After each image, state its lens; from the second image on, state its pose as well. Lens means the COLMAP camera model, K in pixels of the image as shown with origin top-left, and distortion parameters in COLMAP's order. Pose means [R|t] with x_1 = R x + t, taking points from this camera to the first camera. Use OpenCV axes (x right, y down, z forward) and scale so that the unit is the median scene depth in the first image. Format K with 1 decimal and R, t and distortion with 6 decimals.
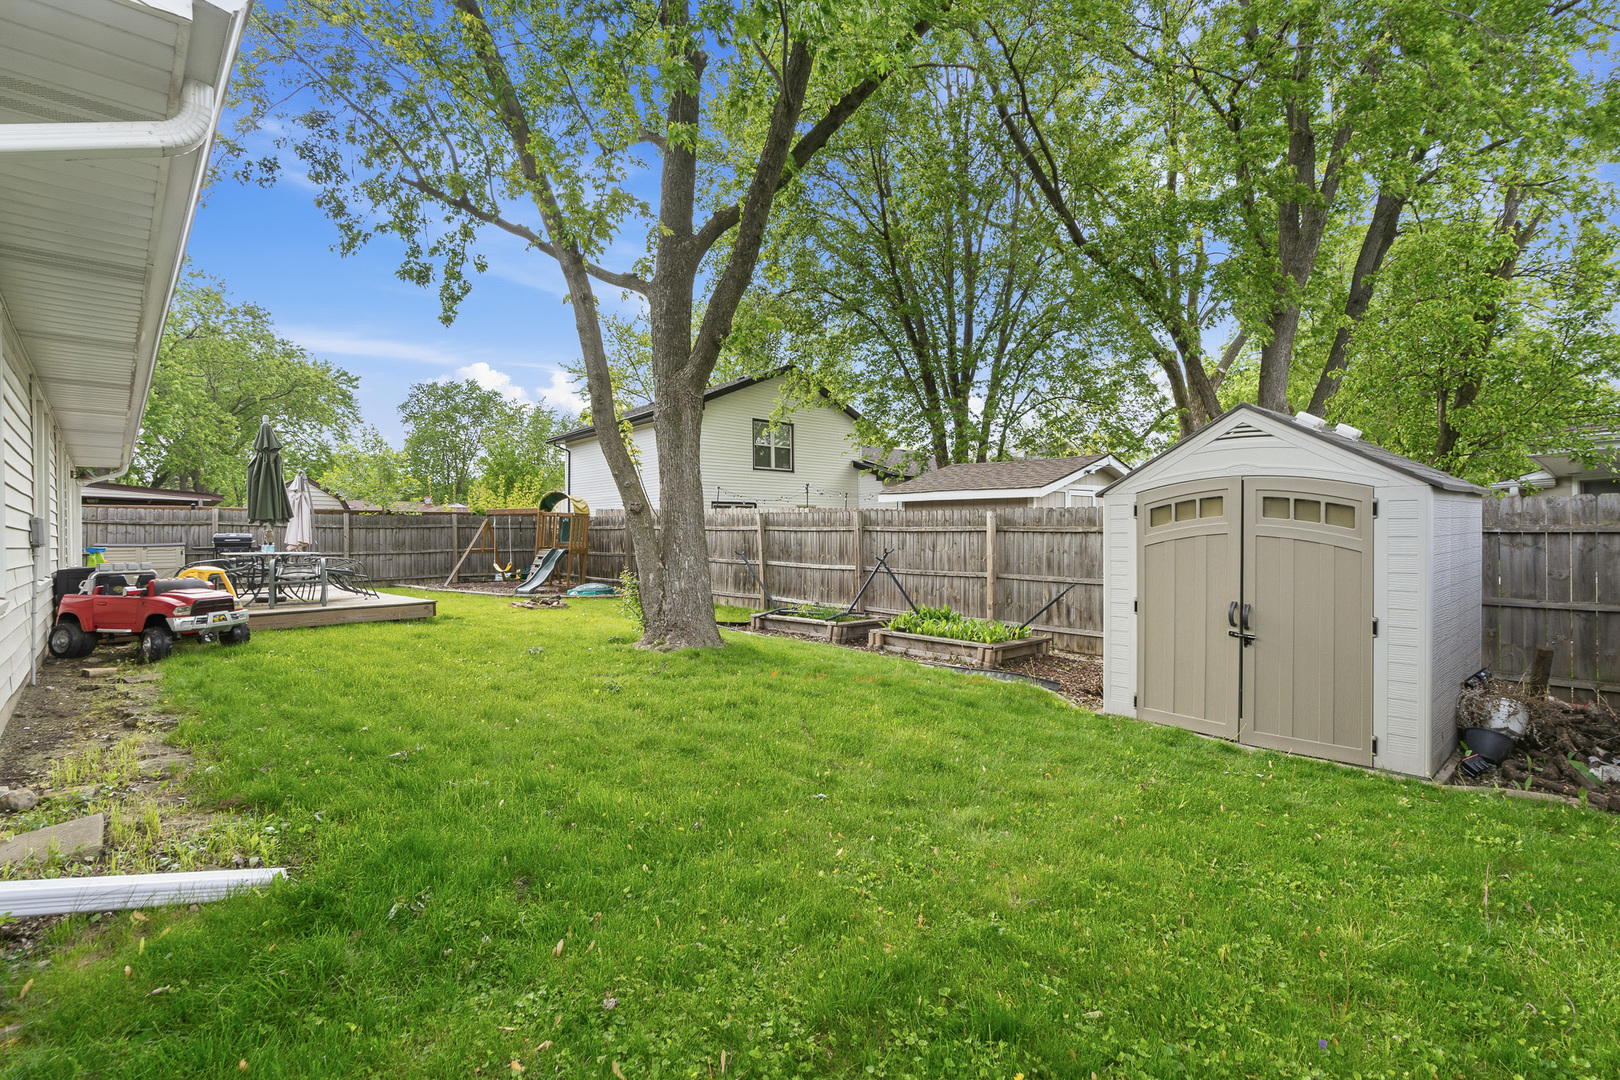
lens RADIAL K [[744.3, 0, 812.2], [0, 744.3, 533.4], [0, 0, 1]] dist [-0.001380, 0.000392]
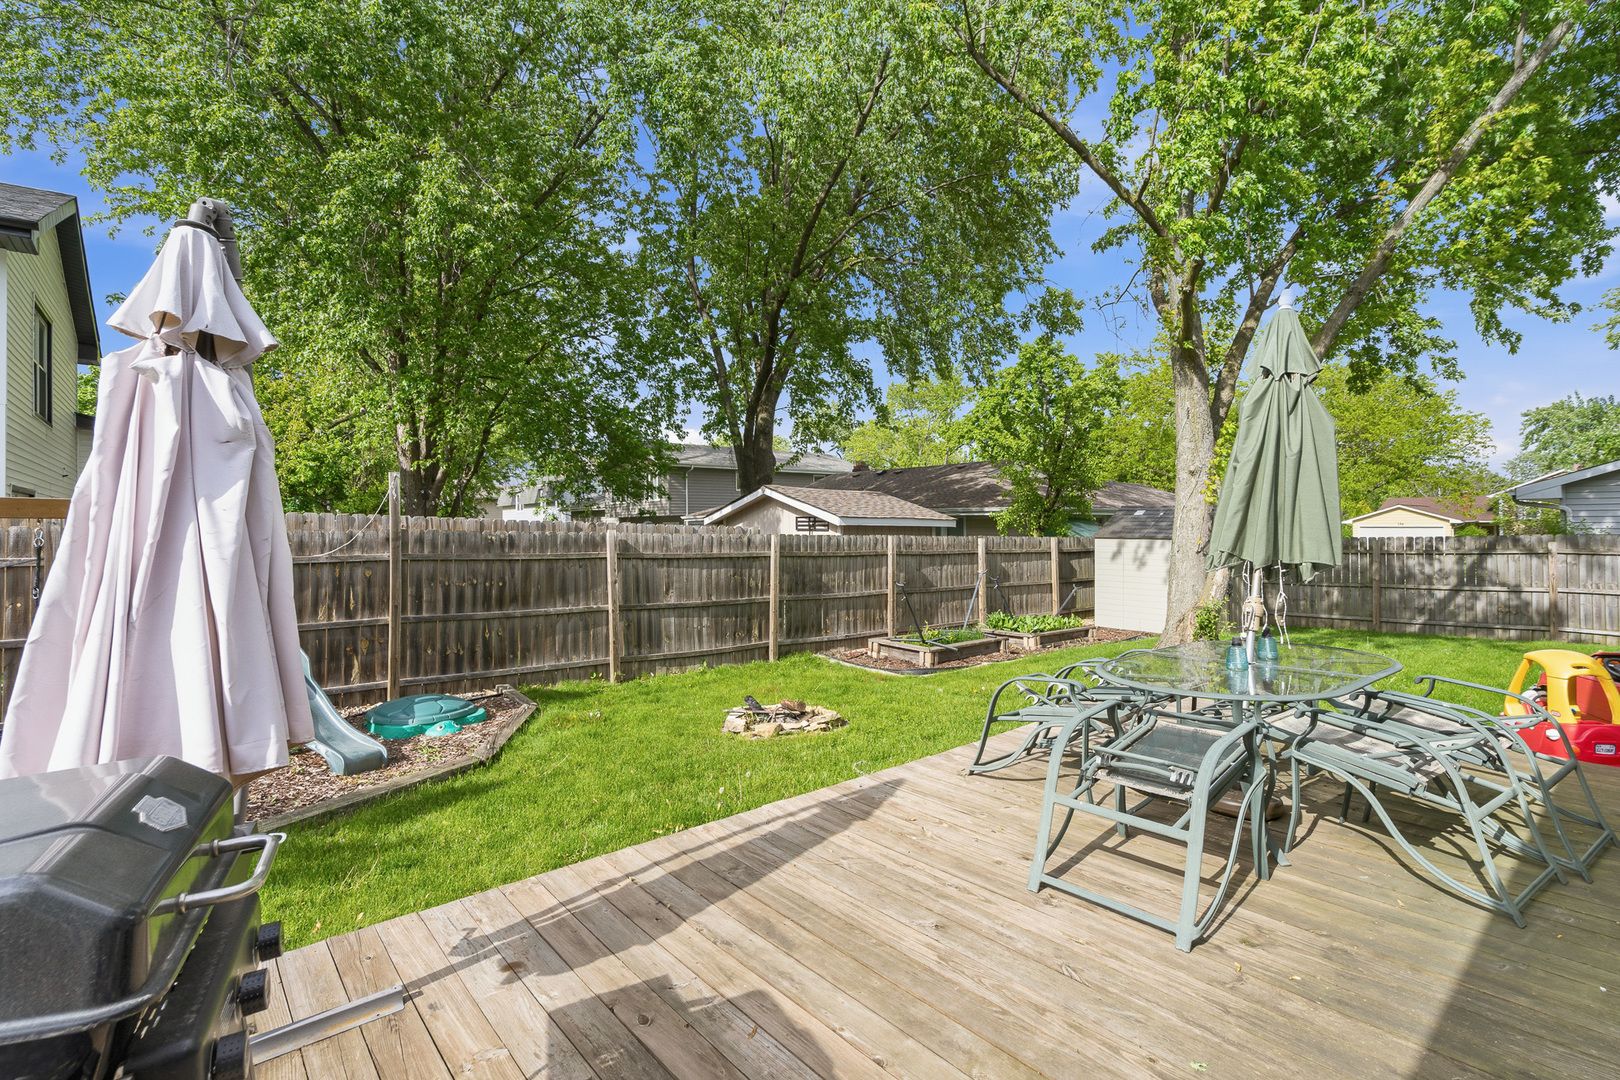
lens RADIAL K [[756.9, 0, 813.9], [0, 756.9, 529.5], [0, 0, 1]] dist [-0.002064, -0.000601]
pose [[0.038717, 0.006518, 0.999229, -1.091153], [-0.000337, 0.999979, -0.006510, -0.035518], [-0.999250, -0.000085, 0.038719, 1.188546]]
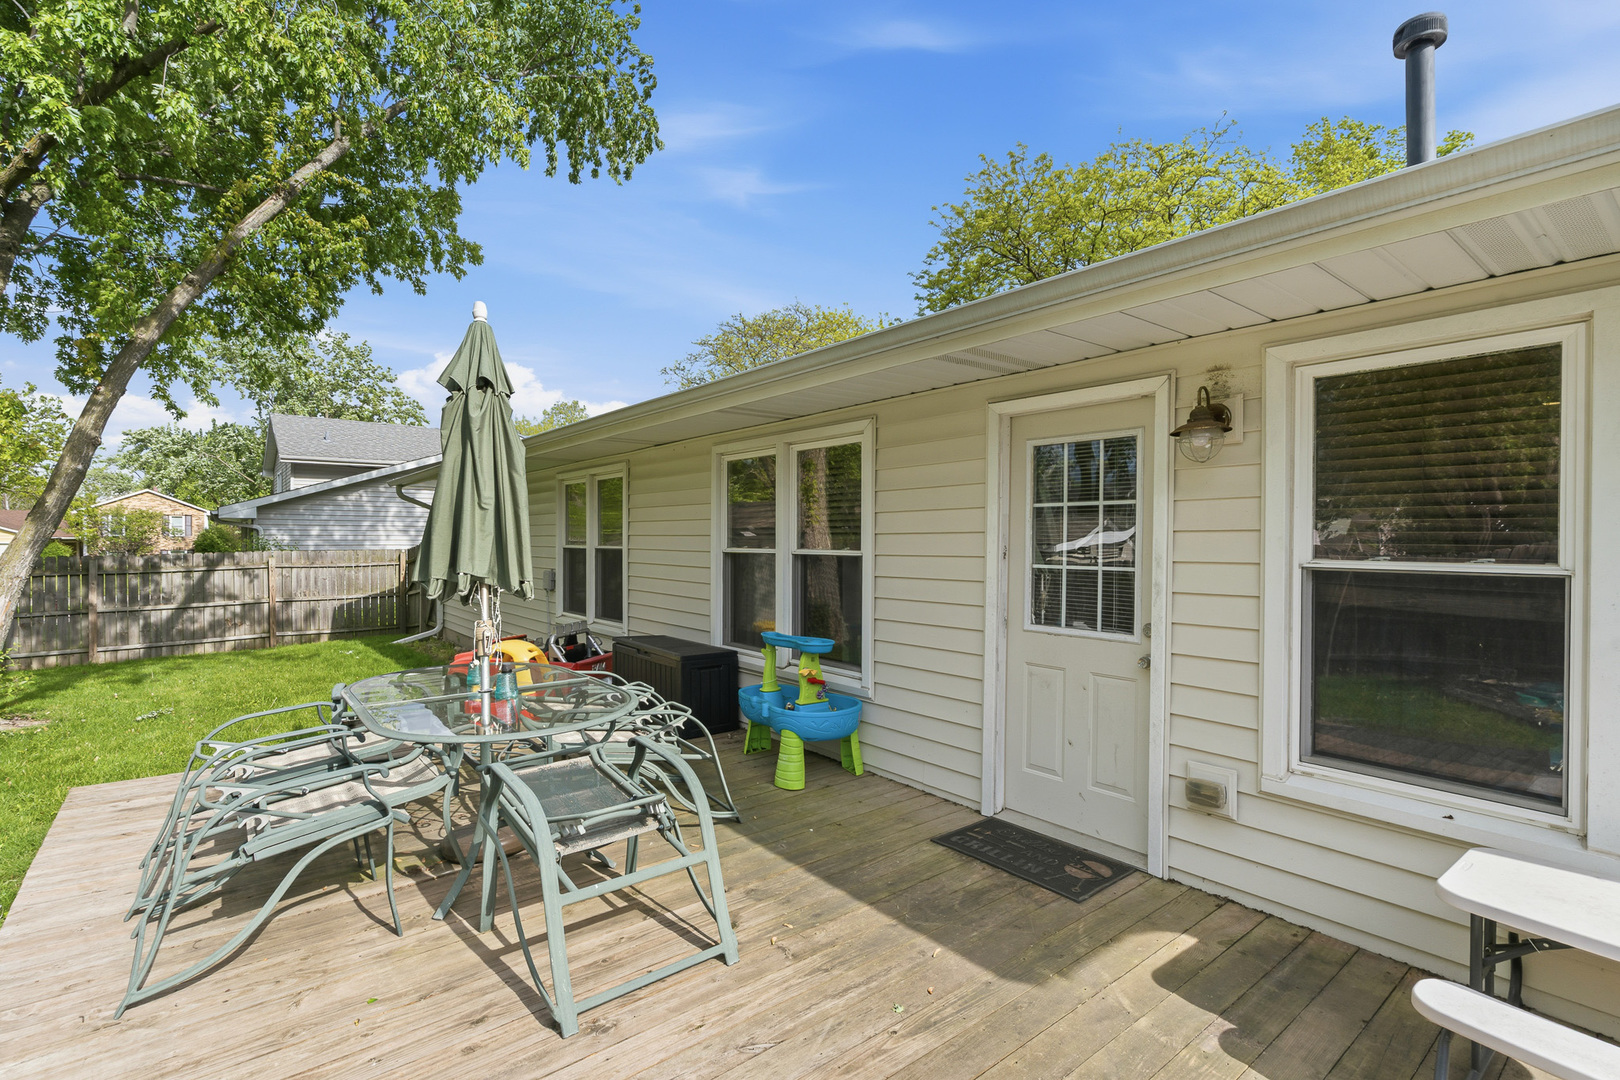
lens RADIAL K [[747.0, 0, 787.5], [0, 747.0, 534.4], [0, 0, 1]] dist [0.012974, 0.000378]
pose [[-0.996149, 0.011412, 0.086931, -0.889352], [0.010386, 0.999871, -0.012248, -0.038268], [-0.087060, -0.011298, -0.996139, 1.318945]]
